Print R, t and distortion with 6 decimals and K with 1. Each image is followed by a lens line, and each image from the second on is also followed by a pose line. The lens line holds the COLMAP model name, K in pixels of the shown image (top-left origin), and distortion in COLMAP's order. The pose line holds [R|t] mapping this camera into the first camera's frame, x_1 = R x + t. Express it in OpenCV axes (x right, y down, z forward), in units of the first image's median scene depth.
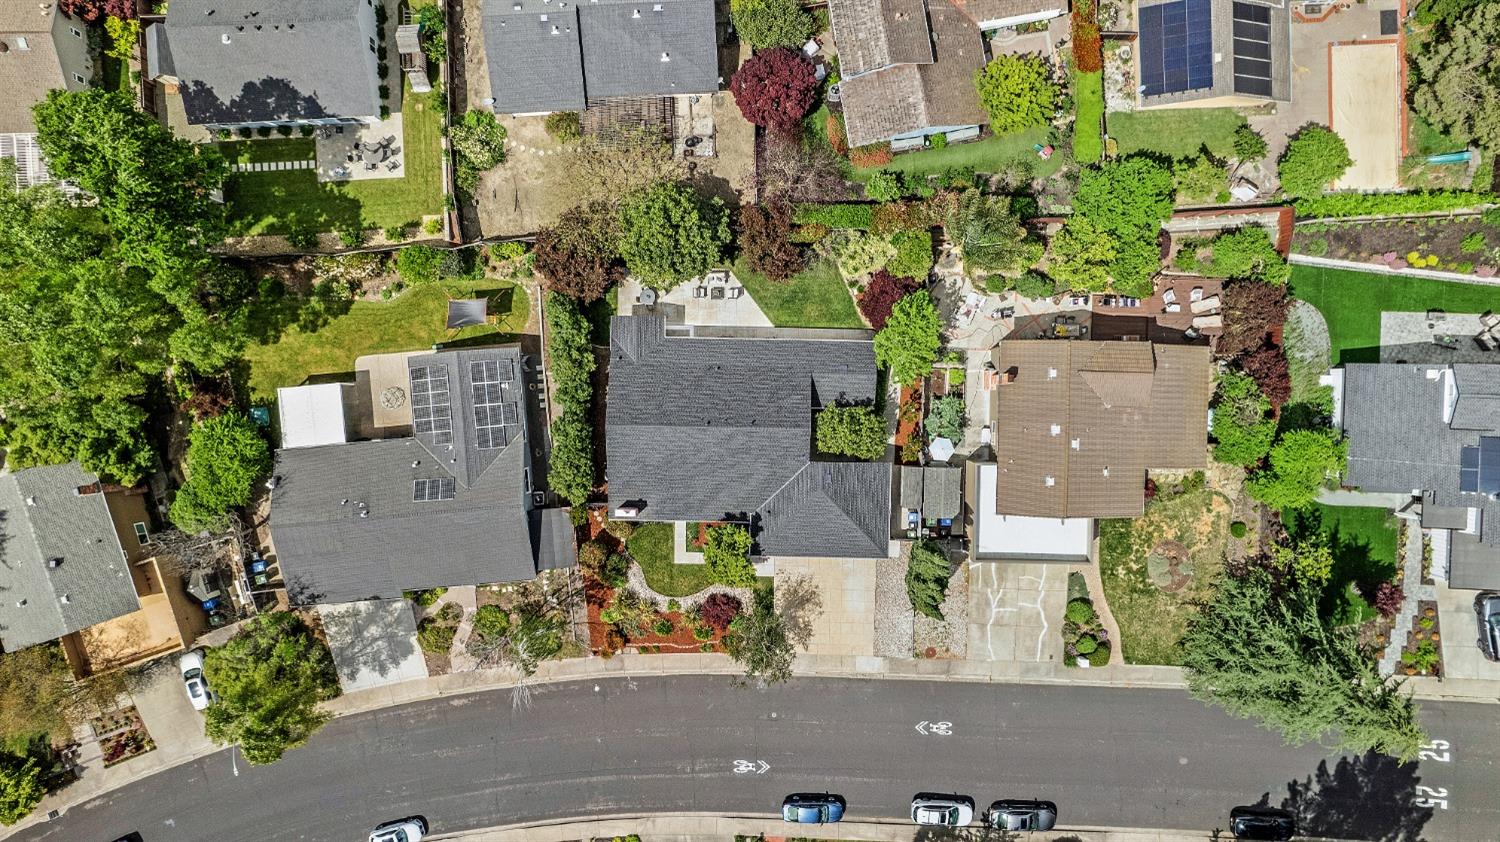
lens RADIAL K [[954.9, 0, 757.9], [0, 954.9, 419.9], [0, 0, 1]] dist [-0.032412, 0.052173]
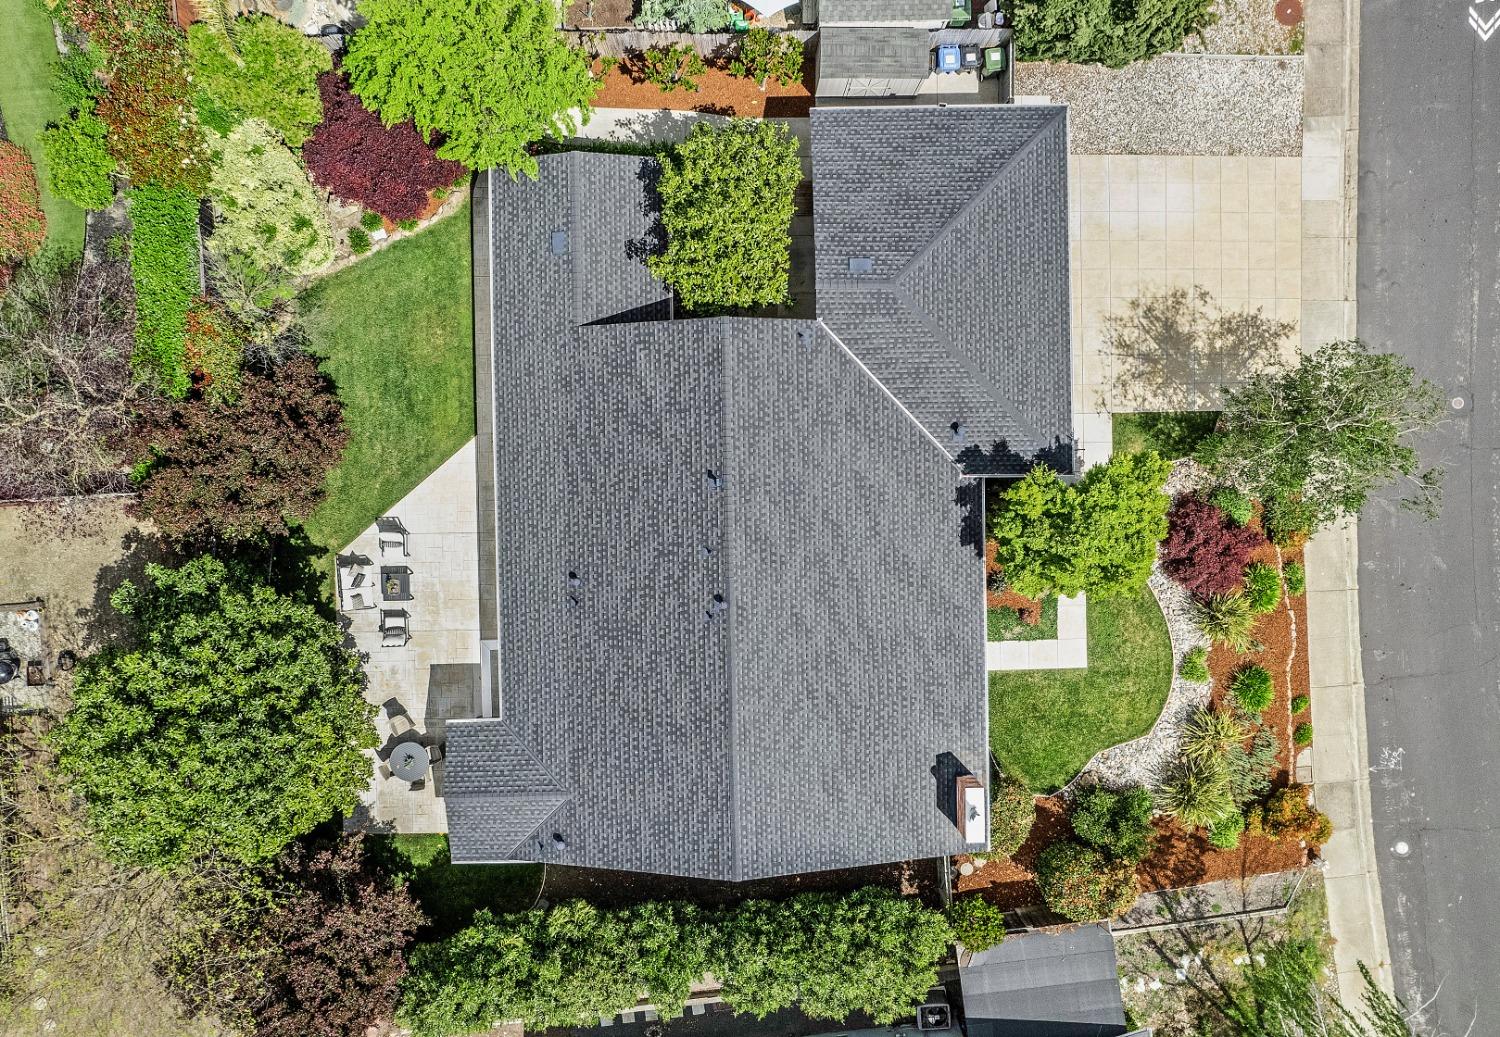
lens RADIAL K [[976.3, 0, 705.7], [0, 976.3, 511.4], [0, 0, 1]] dist [0.001142, -0.000394]
pose [[-0.038288, -0.999260, -0.003749, -0.015614], [0.997734, -0.038021, -0.055501, 0.018689], [0.055318, -0.005866, 0.998452, 0.603654]]
